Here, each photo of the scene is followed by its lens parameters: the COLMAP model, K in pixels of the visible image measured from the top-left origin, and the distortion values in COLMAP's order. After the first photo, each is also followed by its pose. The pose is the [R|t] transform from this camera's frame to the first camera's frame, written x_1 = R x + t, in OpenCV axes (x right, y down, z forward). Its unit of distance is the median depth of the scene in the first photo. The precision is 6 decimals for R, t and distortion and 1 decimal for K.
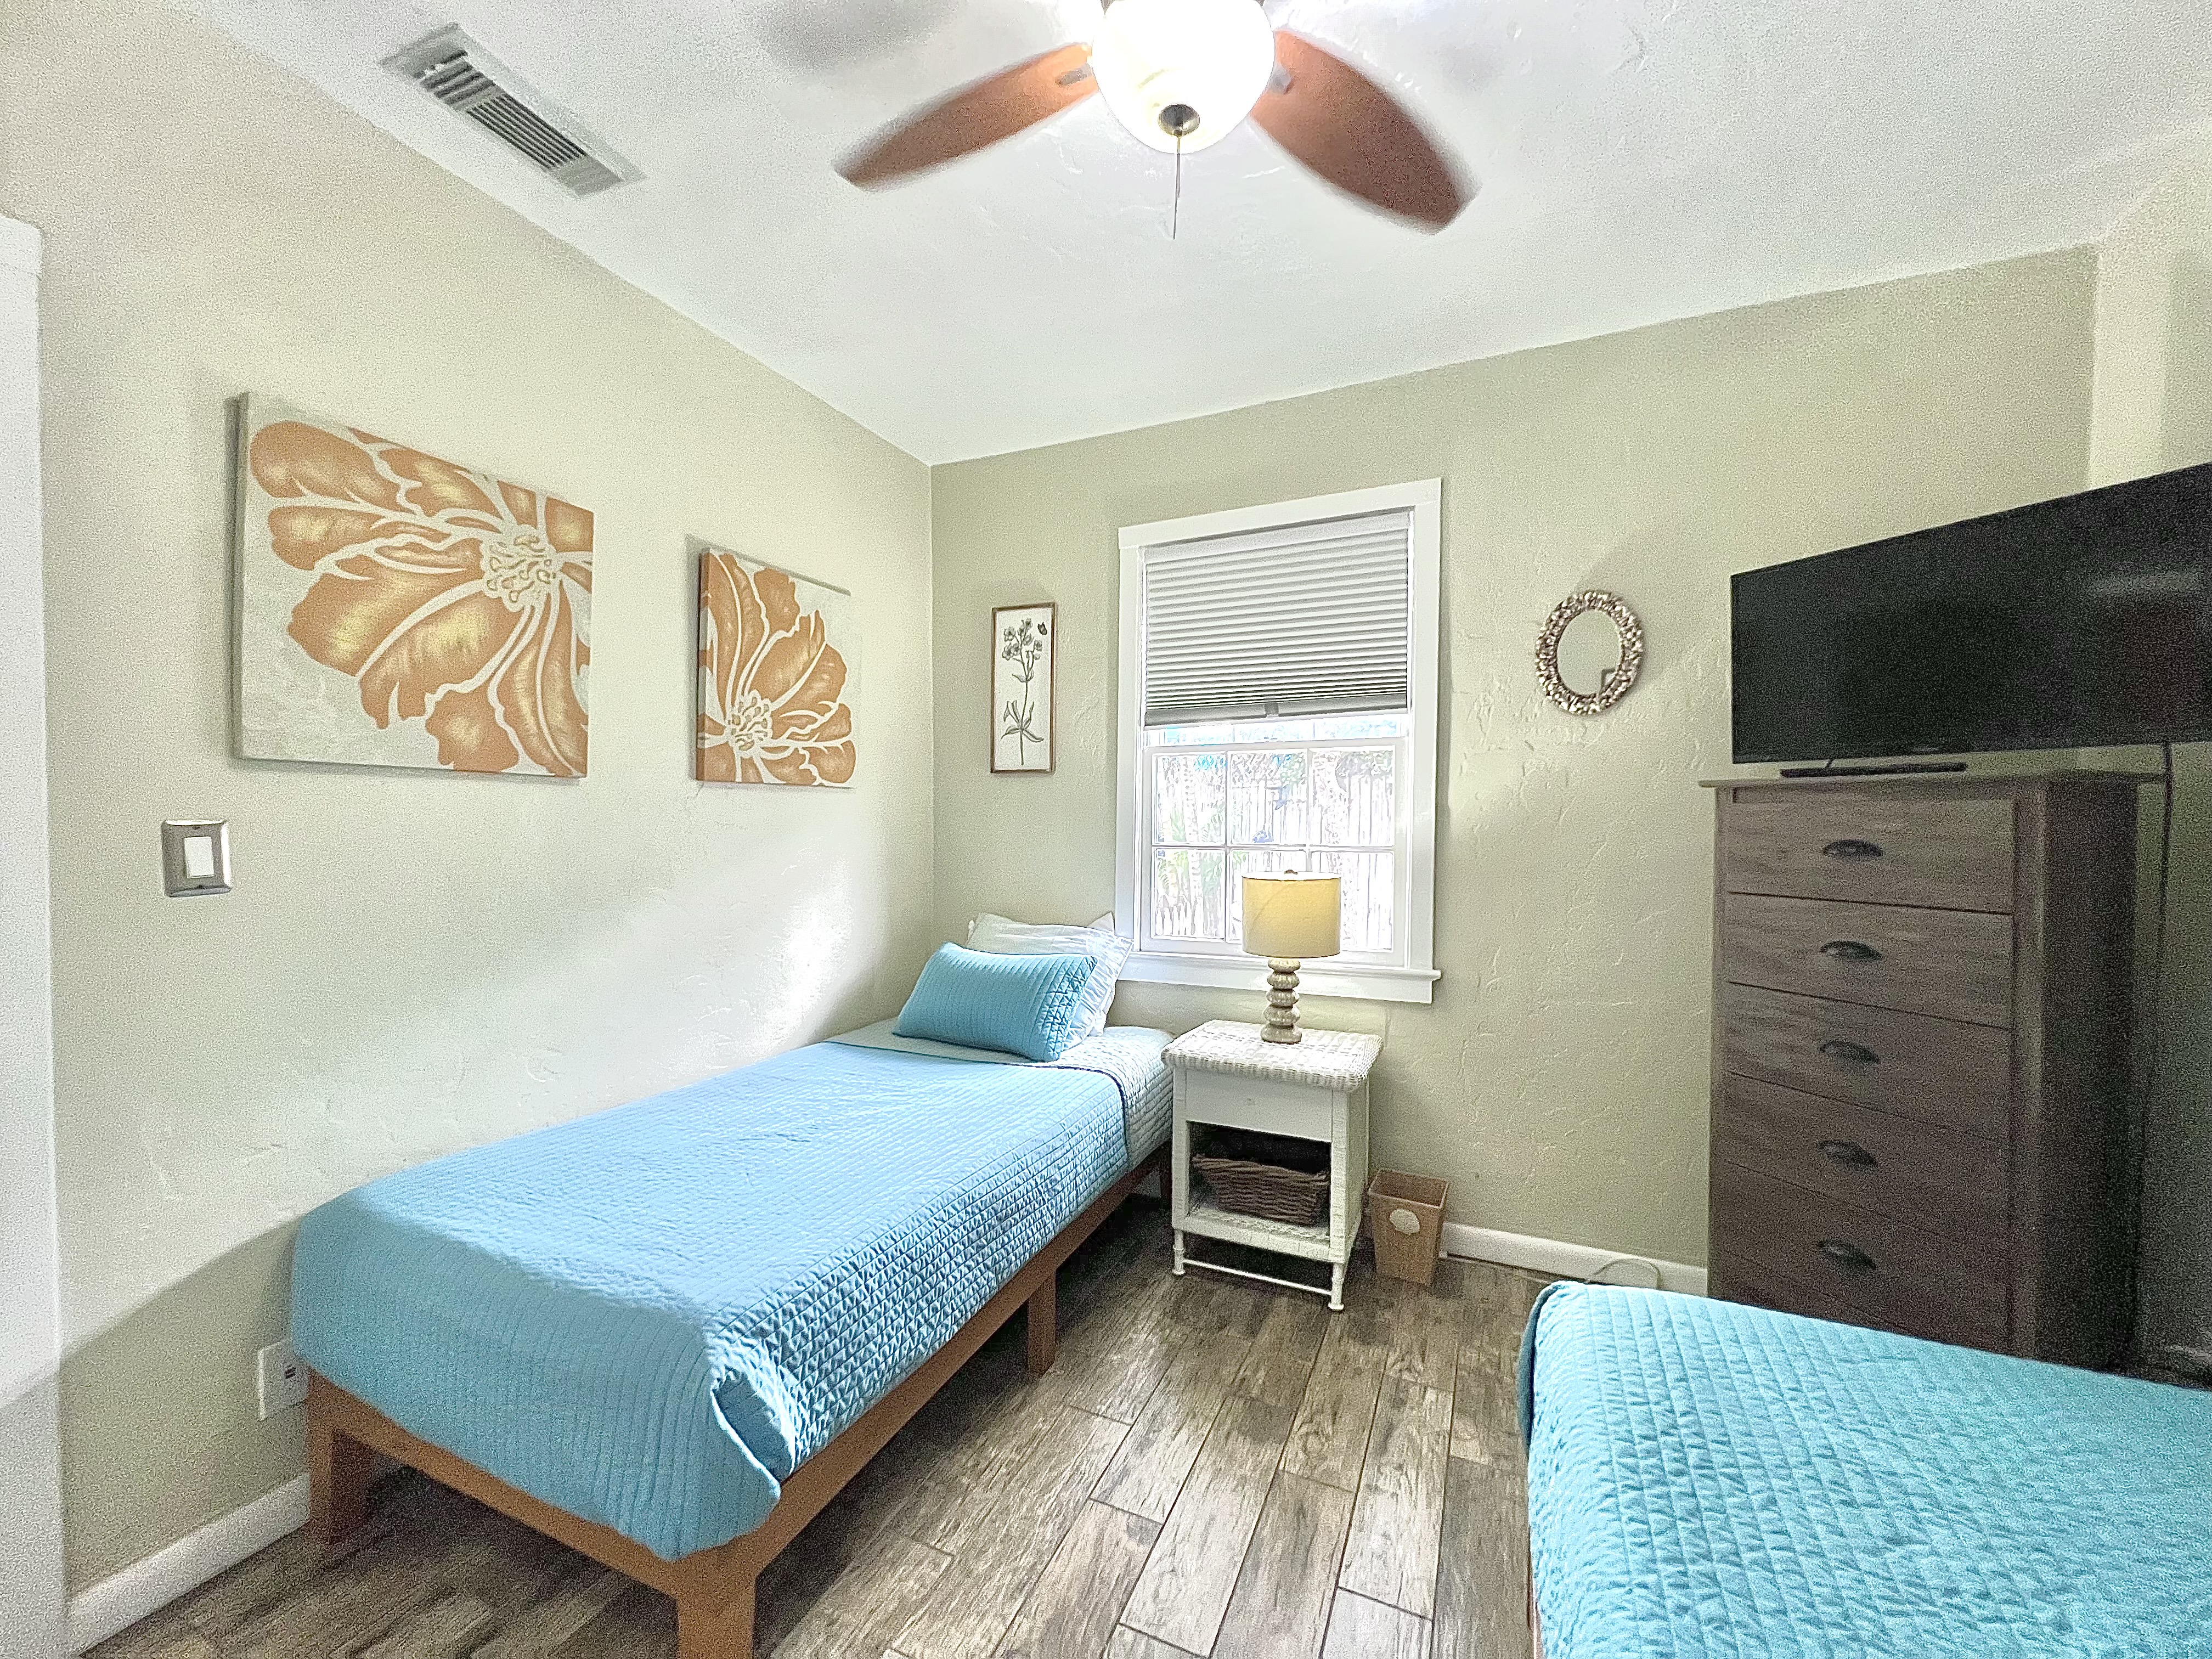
lens RADIAL K [[882.8, 0, 1109.8], [0, 882.8, 830.0], [0, 0, 1]] dist [-0.000458, -0.000103]
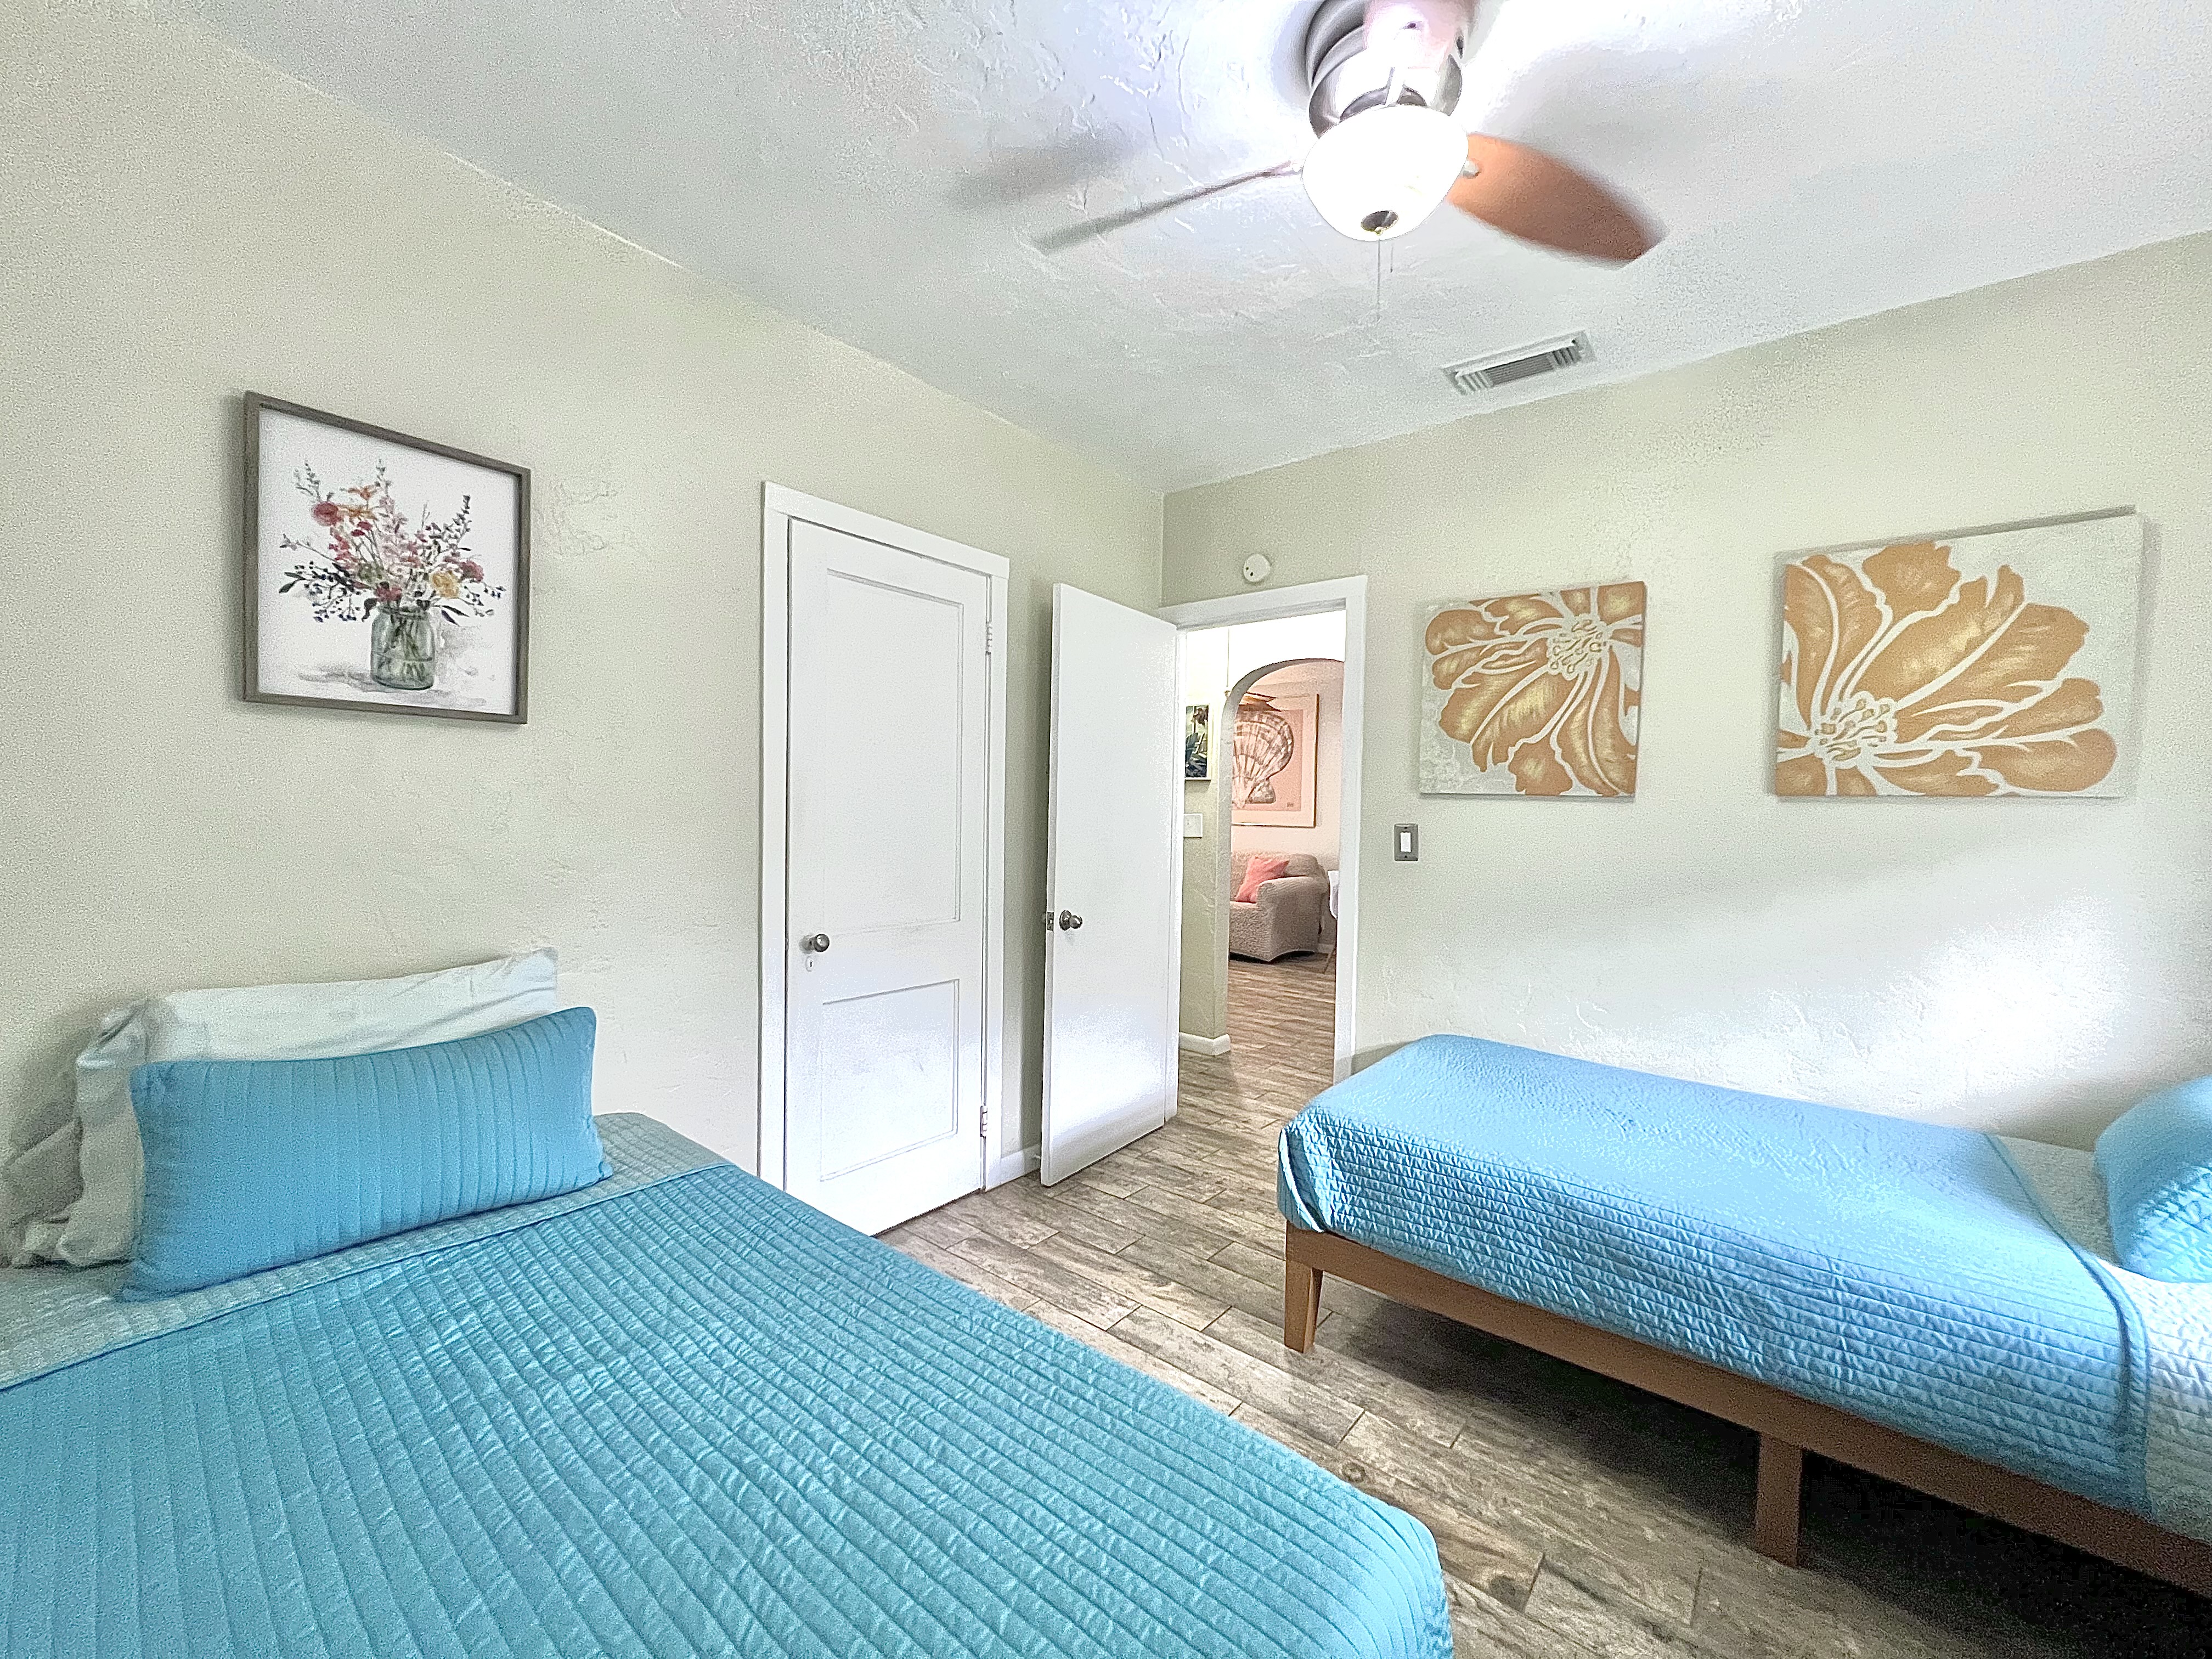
lens RADIAL K [[882.8, 0, 1104.0], [0, 882.8, 828.7], [0, 0, 1]] dist [-0.000458, -0.000103]
pose [[-0.263525, 0.009077, -0.964610, 0.651443], [-0.038594, 0.999056, 0.019945, -0.008398], [0.963880, 0.042484, -0.262926, 0.498394]]
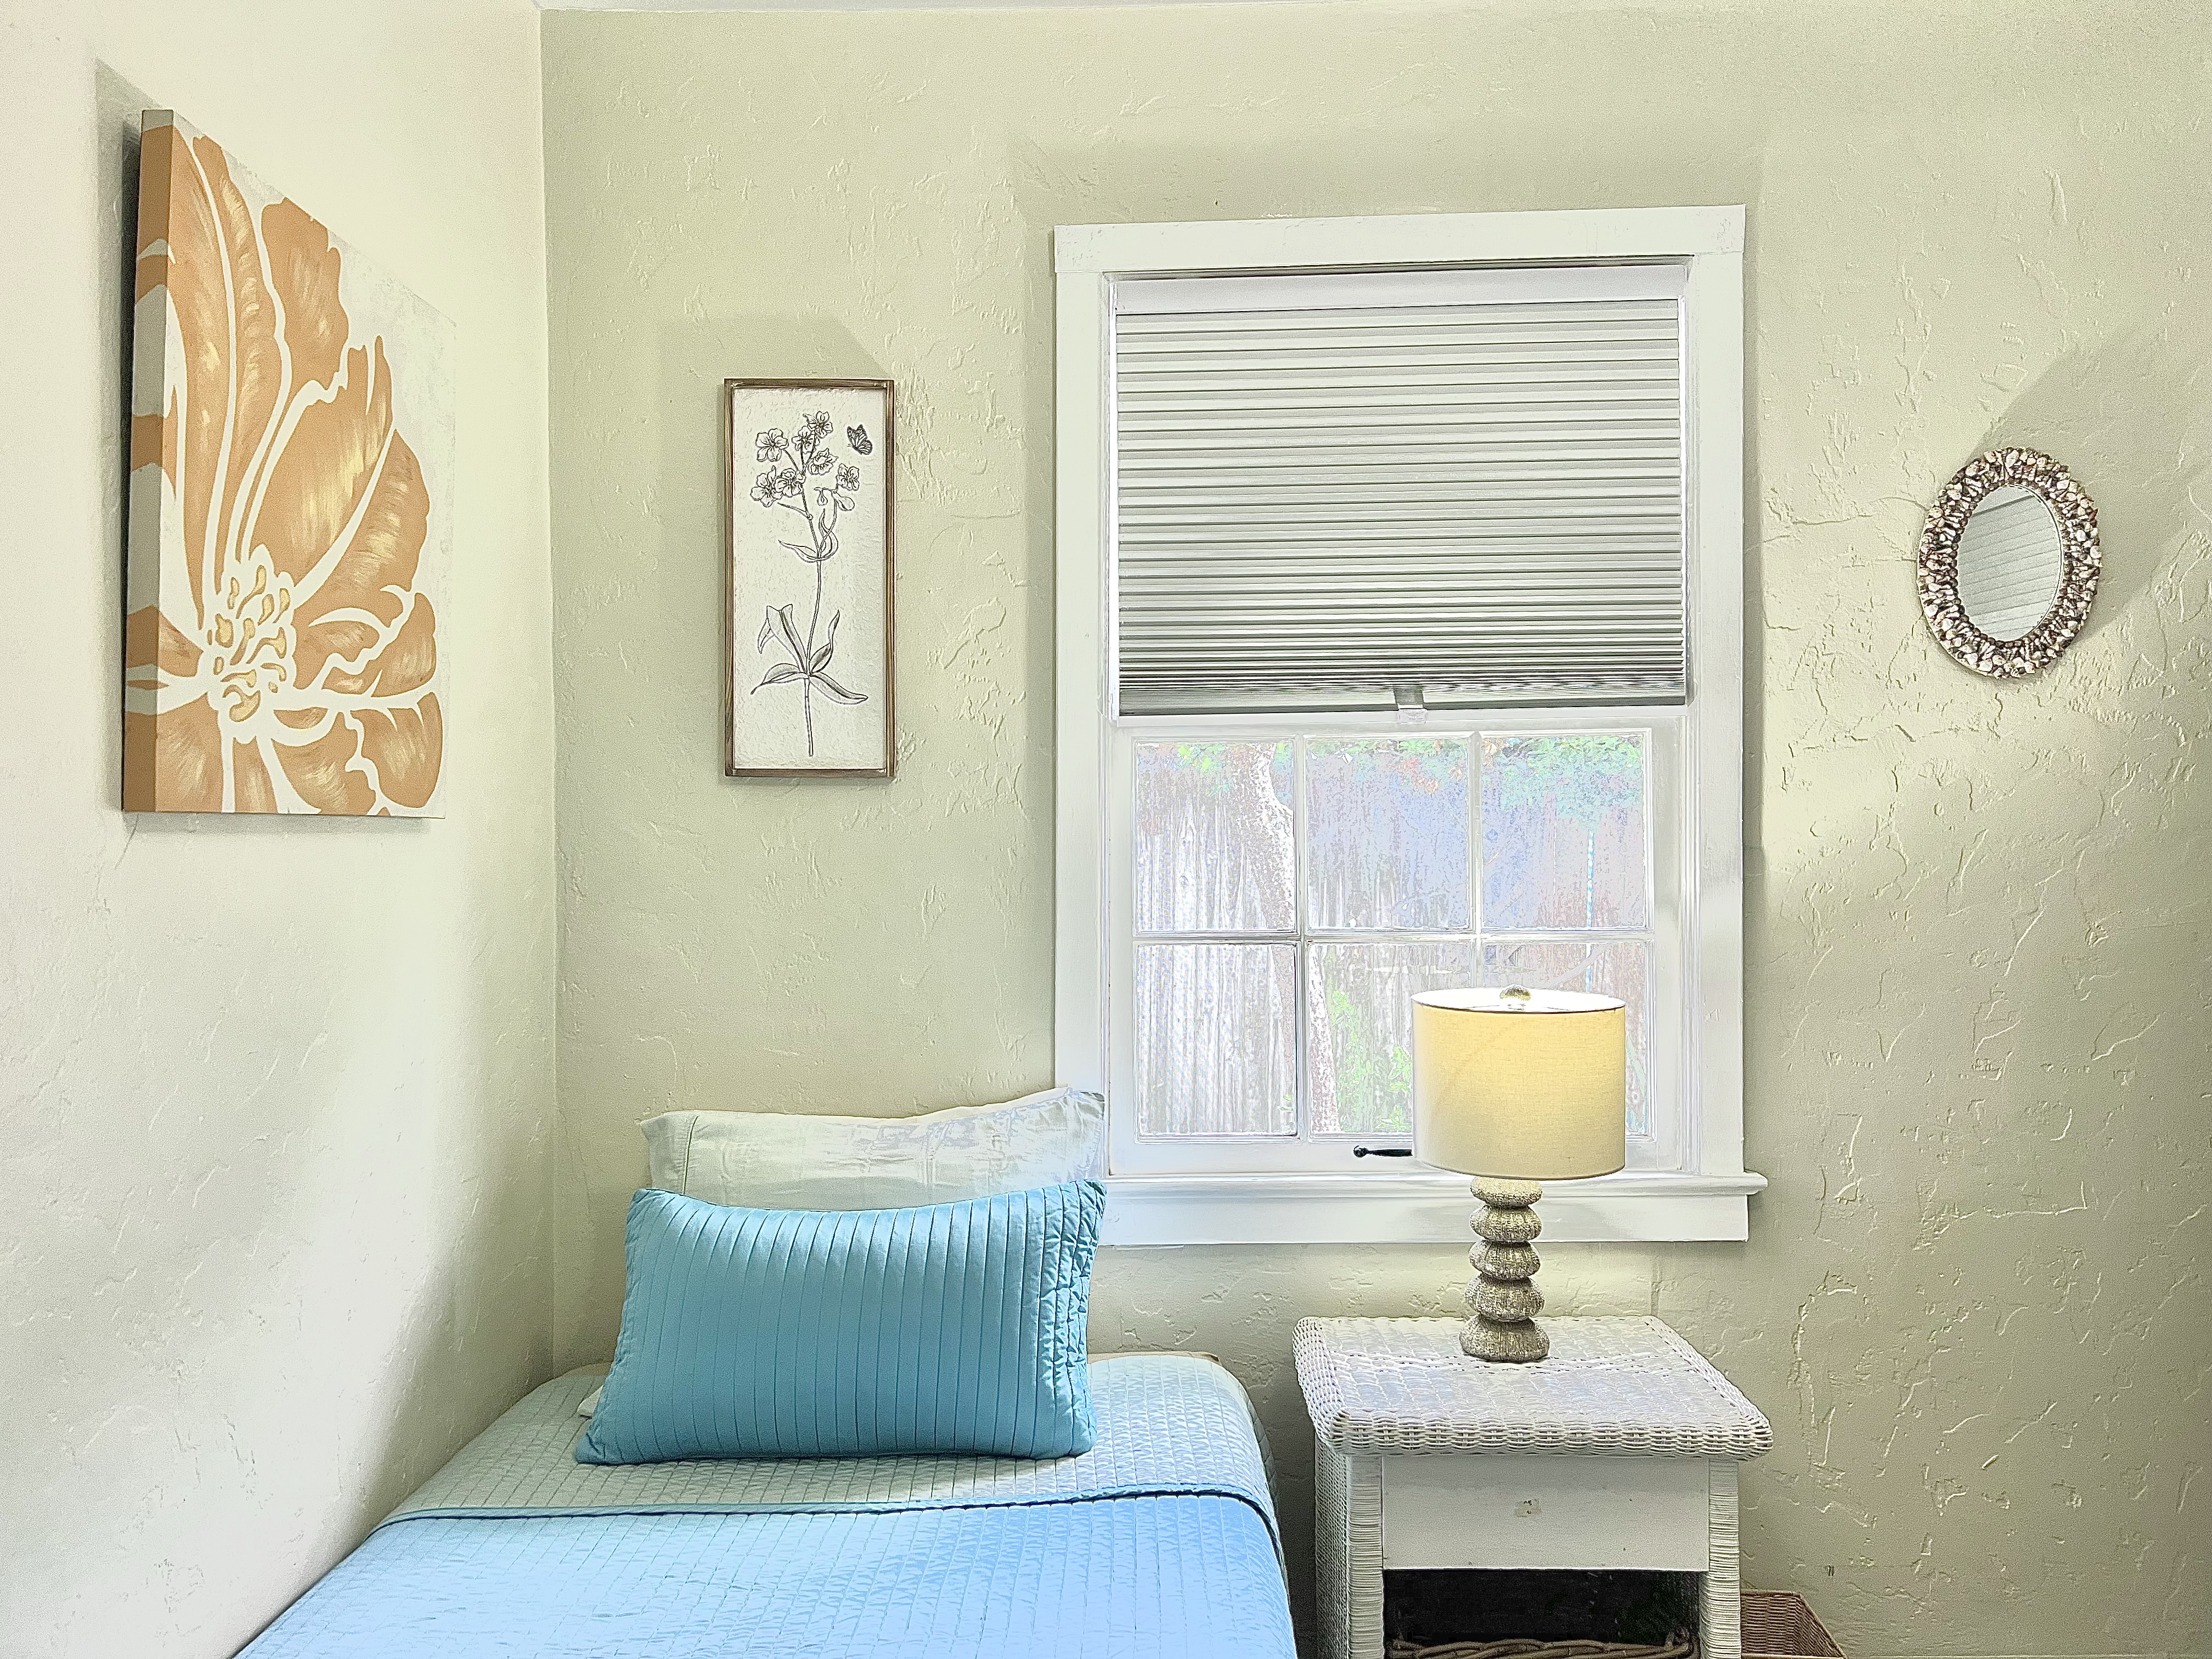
lens RADIAL K [[1663.3, 0, 1112.1], [0, 1663.3, 825.2], [0, 0, 1]] dist [0.046438, -0.047523]
pose [[0.918334, -0.010050, 0.395679, -0.354571], [0.017103, 0.999751, -0.014300, -0.033981], [-0.395437, 0.019900, 0.918277, 0.264587]]
